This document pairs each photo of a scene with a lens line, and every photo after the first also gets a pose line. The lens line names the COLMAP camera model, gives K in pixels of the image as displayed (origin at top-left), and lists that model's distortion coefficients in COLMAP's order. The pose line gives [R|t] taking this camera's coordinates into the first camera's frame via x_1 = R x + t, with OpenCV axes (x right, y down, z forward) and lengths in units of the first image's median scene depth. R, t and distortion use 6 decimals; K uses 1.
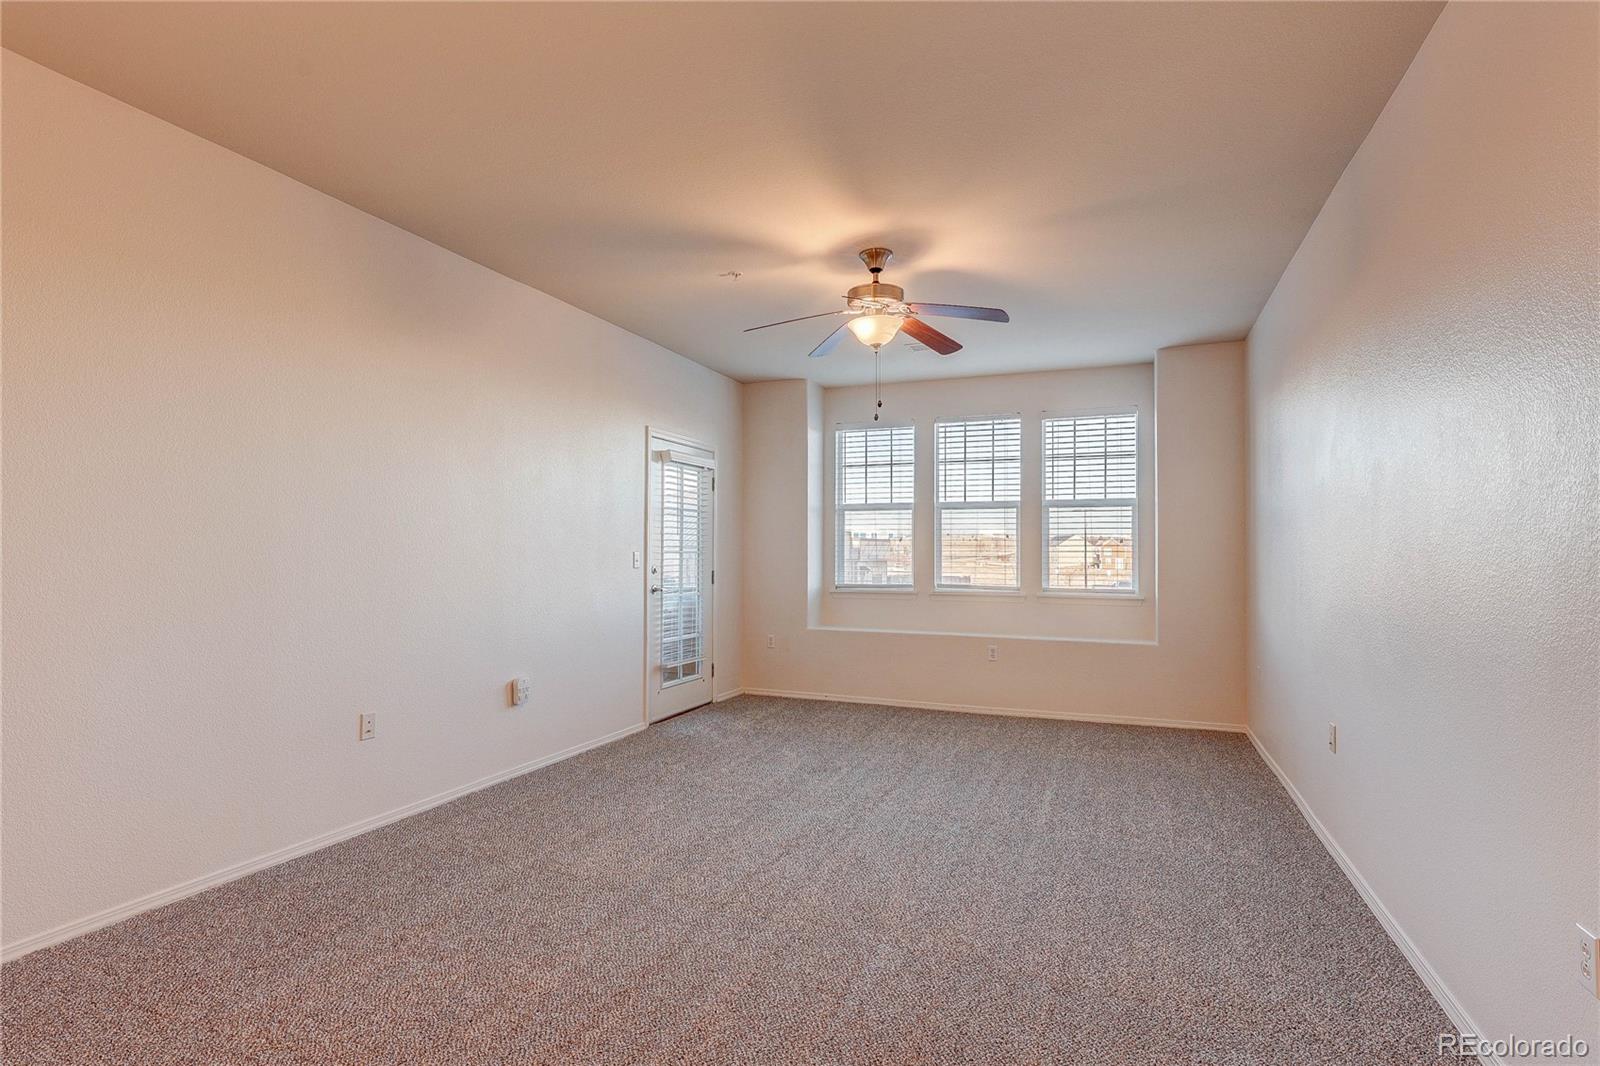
lens RADIAL K [[769.8, 0, 801.5], [0, 769.8, 558.2], [0, 0, 1]] dist [0.000654, 0.000005]
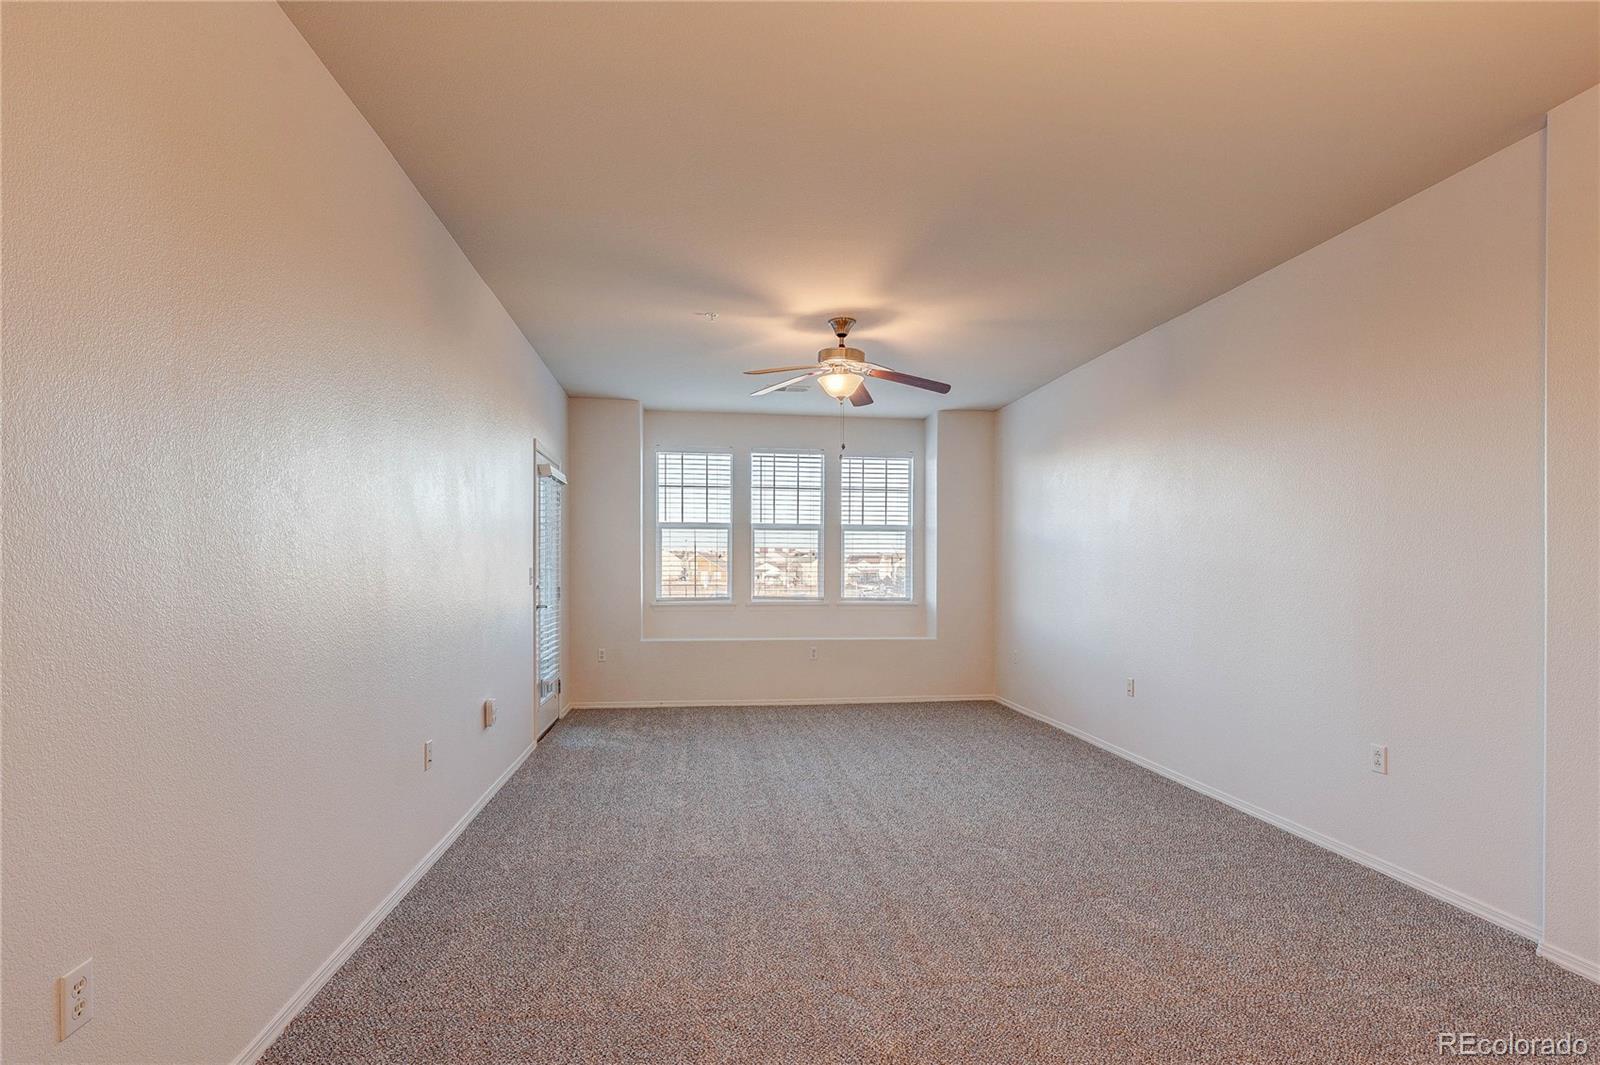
lens RADIAL K [[778.5, 0, 796.9], [0, 778.5, 550.6], [0, 0, 1]] dist [-0.005680, -0.000214]
pose [[0.869492, 0.012555, 0.493788, -0.348547], [0.004903, 0.999408, -0.034045, 0.006974], [-0.493923, 0.032023, 0.868916, -0.020505]]
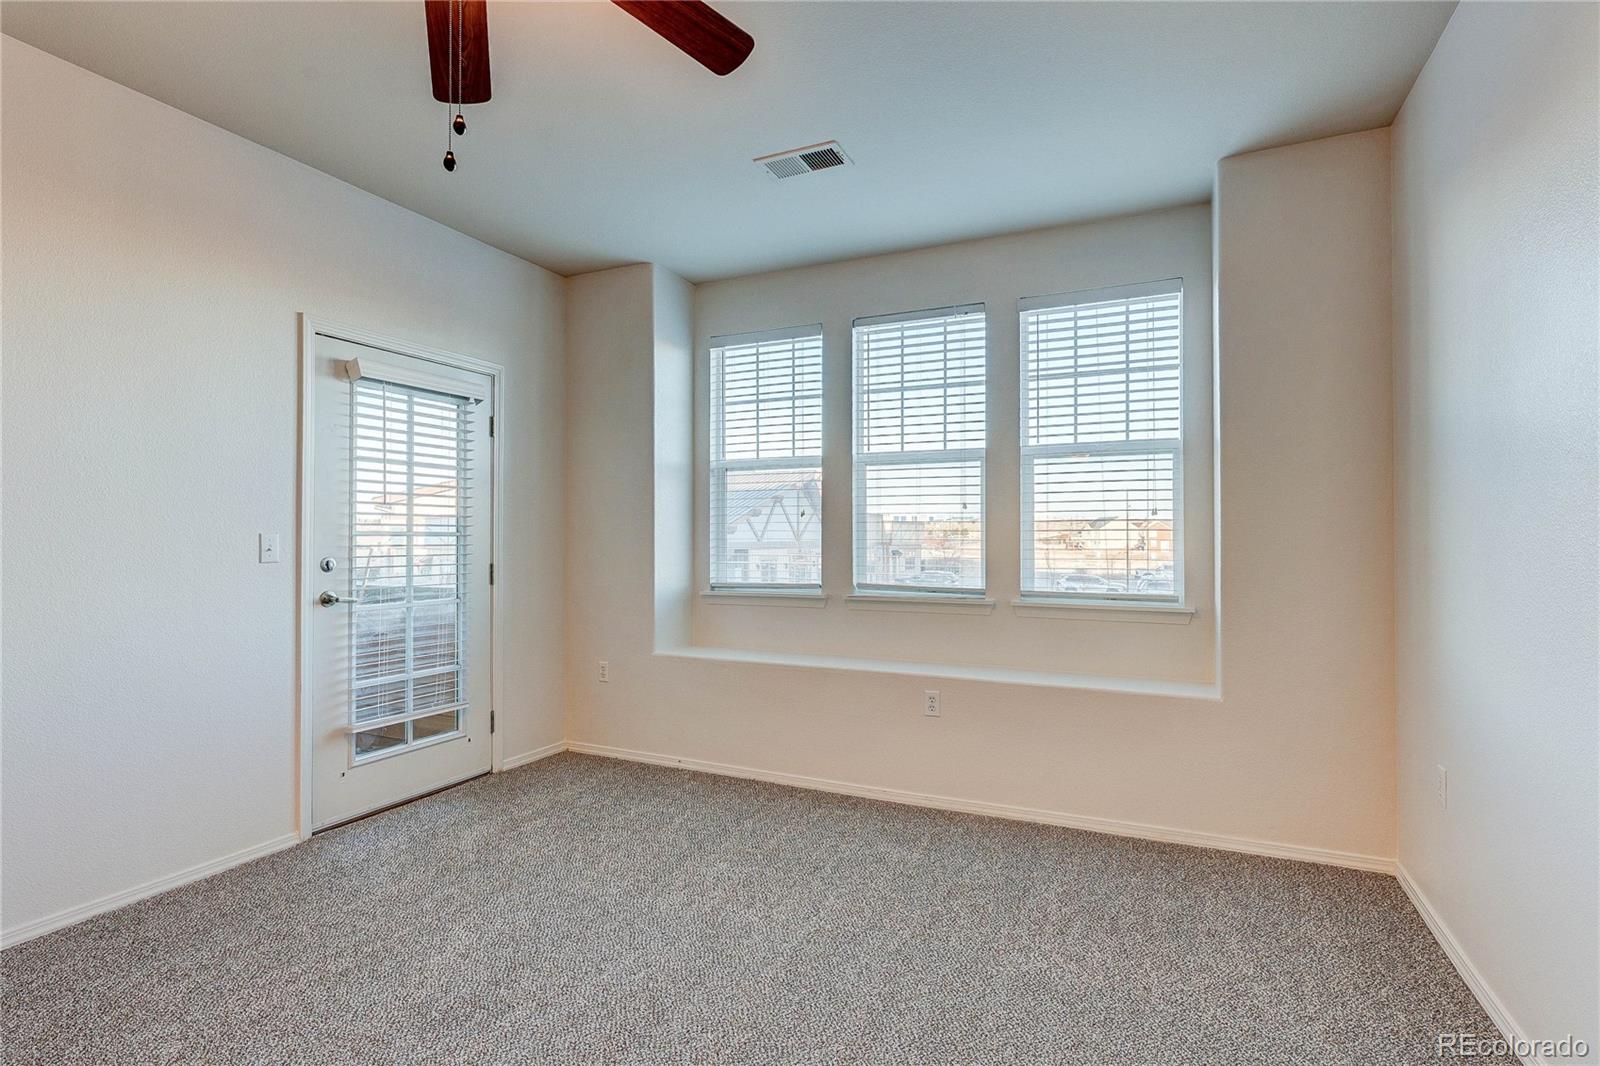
lens RADIAL K [[763.8, 0, 799.6], [0, 763.8, 544.8], [0, 0, 1]] dist [-0.002652, 0.000820]
pose [[0.998485, -0.003595, -0.054899, 0.173926], [0.003813, 0.999985, 0.003861, -0.000622], [0.054884, -0.004065, 0.998484, 0.396419]]
